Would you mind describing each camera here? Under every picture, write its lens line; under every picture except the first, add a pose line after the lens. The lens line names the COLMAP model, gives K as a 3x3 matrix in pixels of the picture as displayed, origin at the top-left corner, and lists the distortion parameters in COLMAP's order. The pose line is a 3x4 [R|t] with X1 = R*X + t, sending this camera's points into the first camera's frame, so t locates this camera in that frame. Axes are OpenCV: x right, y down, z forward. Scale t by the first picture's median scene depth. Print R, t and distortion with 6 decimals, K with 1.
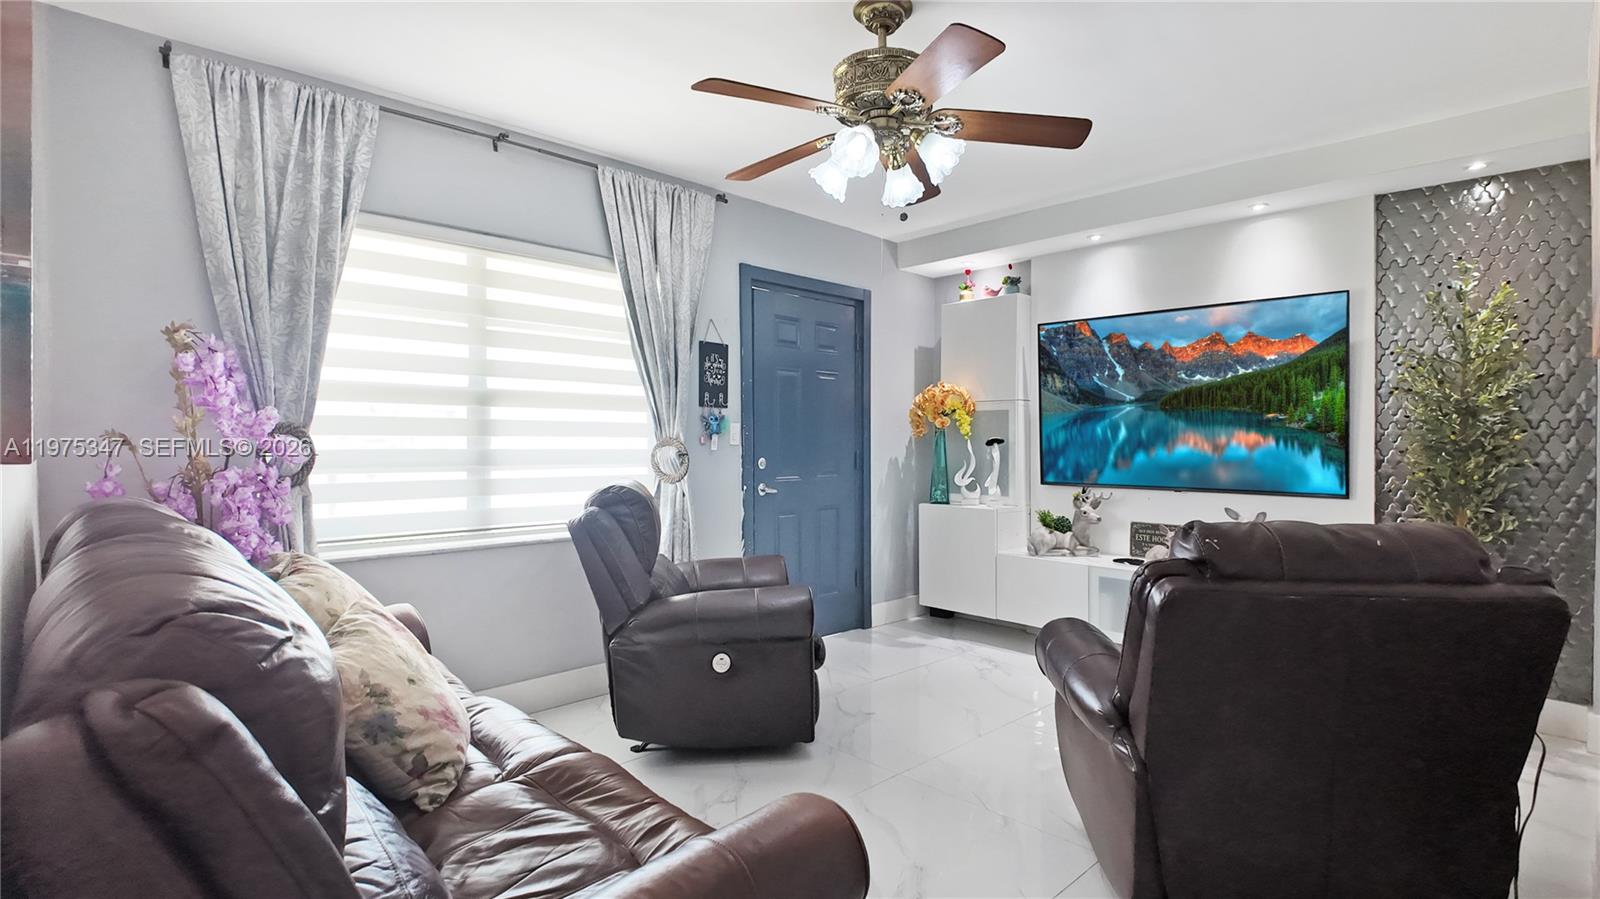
lens RADIAL K [[743.6, 0, 801.0], [0, 743.6, 449.3], [0, 0, 1]] dist [-0.013660, -0.005511]
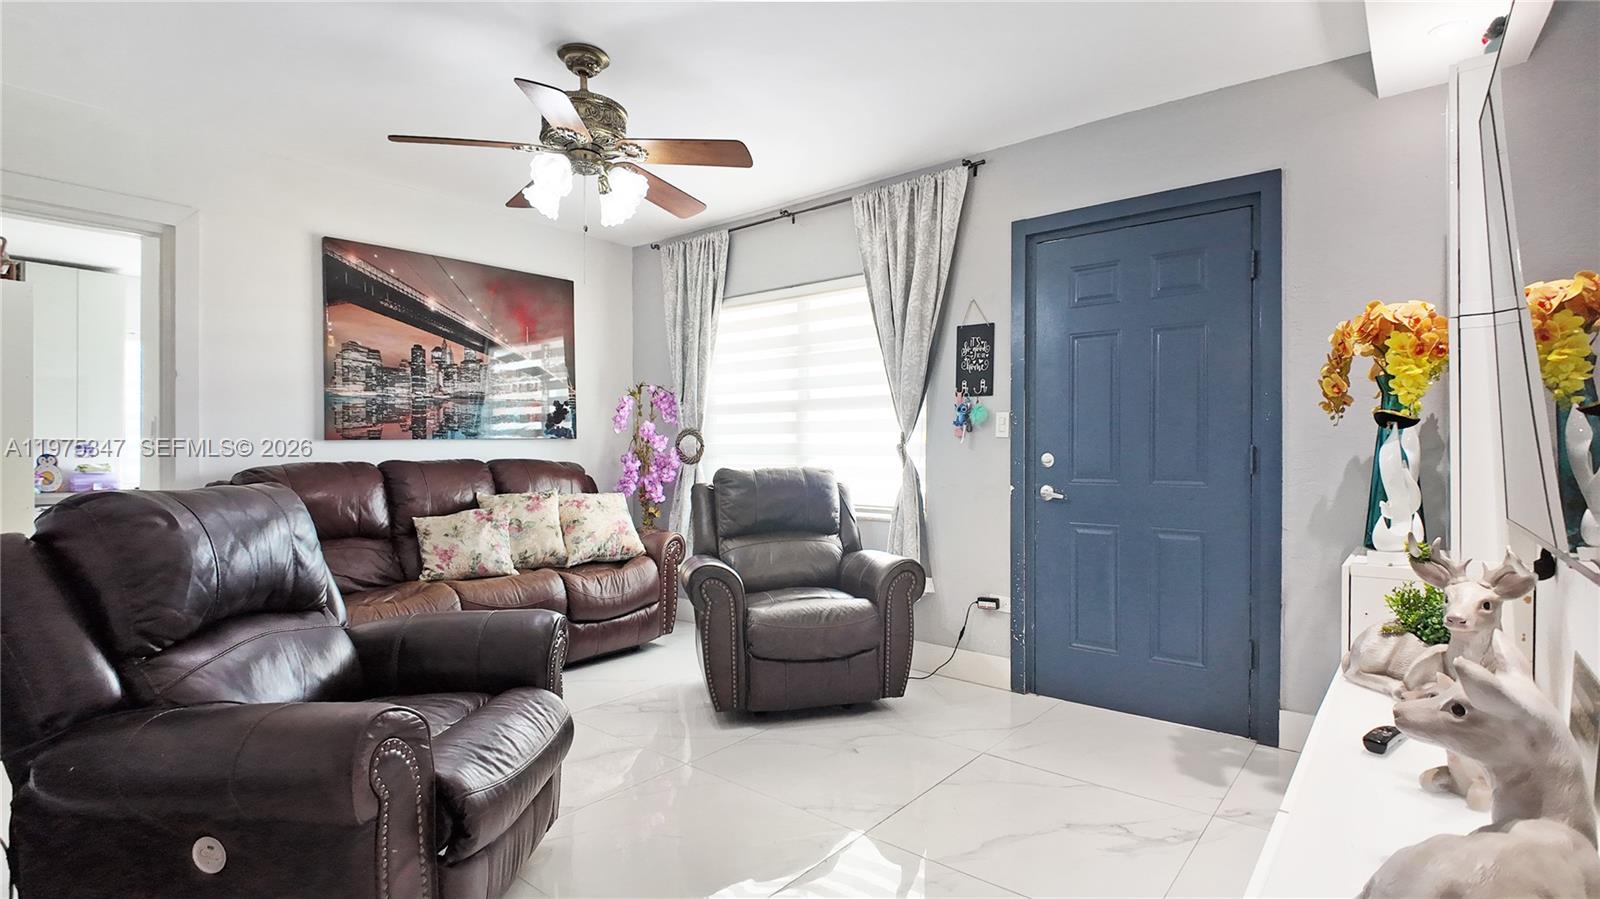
lens RADIAL K [[743.6, 0, 792.6], [0, 743.6, 457.1], [0, 0, 1]] dist [-0.013660, -0.005511]
pose [[0.123539, 0.003350, -0.992334, 0.704666], [-0.010503, 0.999943, 0.002068, 0.017001], [0.992284, 0.010167, 0.123567, 0.628204]]
